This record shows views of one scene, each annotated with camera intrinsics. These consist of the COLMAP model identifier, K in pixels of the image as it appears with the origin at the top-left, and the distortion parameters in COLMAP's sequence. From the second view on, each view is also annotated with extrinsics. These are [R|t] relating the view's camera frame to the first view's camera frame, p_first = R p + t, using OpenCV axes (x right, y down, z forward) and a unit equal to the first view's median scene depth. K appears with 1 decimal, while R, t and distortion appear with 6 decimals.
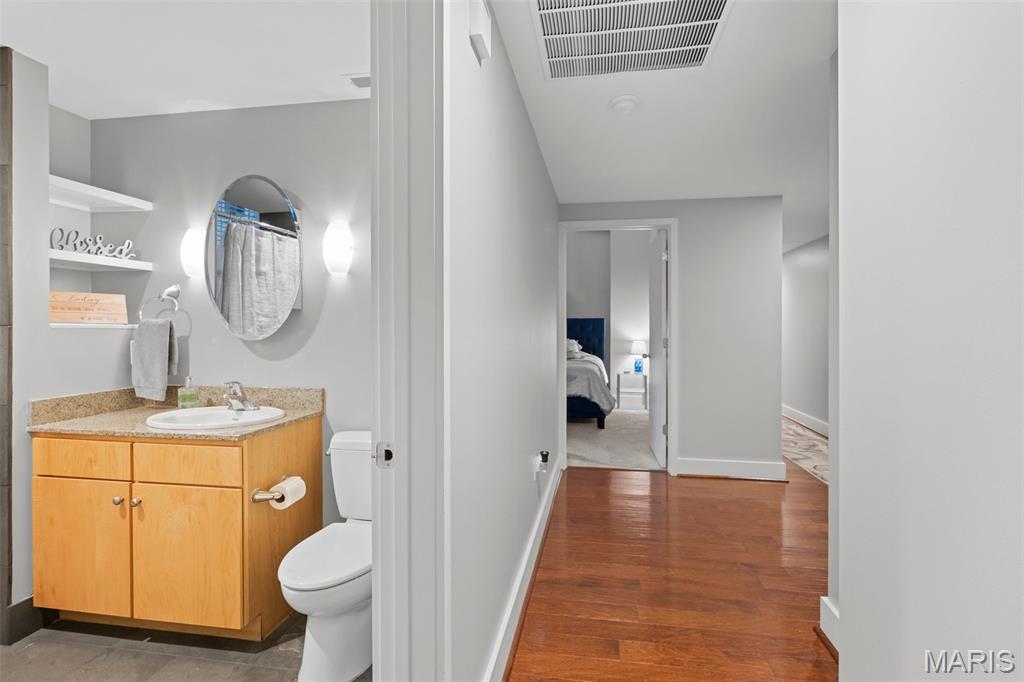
lens RADIAL K [[519.4, 0, 517.9], [0, 519.4, 332.9], [0, 0, 1]] dist [0.001024, -0.000700]
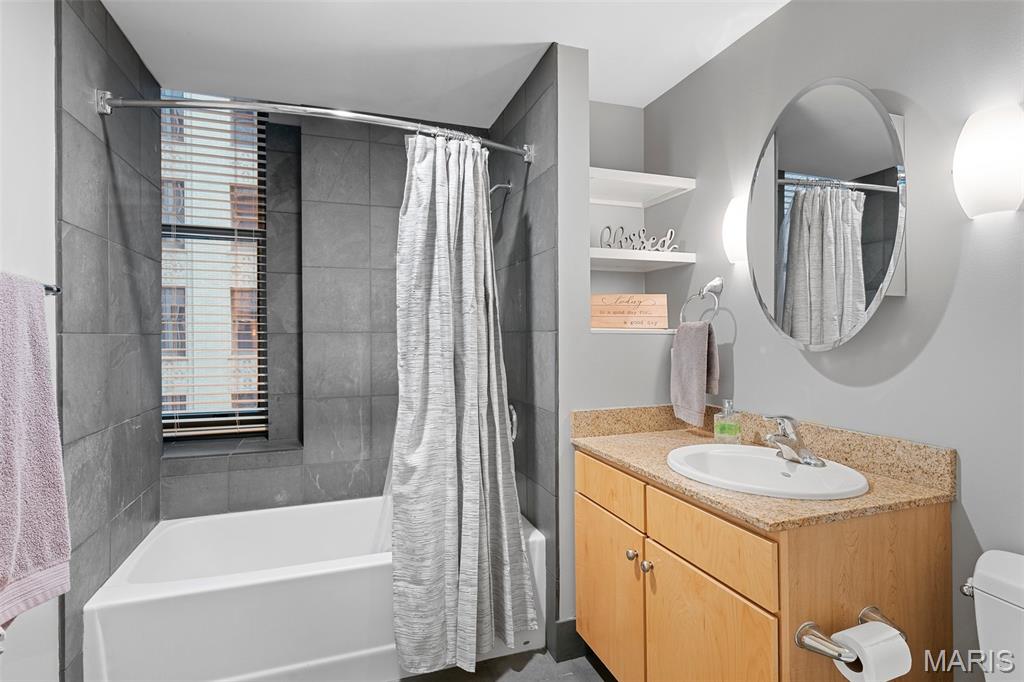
lens RADIAL K [[519.4, 0, 517.2], [0, 519.4, 336.5], [0, 0, 1]] dist [0.001024, -0.000700]
pose [[0.494770, -0.003264, -0.869018, -0.148025], [-0.001911, 0.999986, -0.004844, 0.000578], [0.869022, 0.004057, 0.494757, 0.385737]]
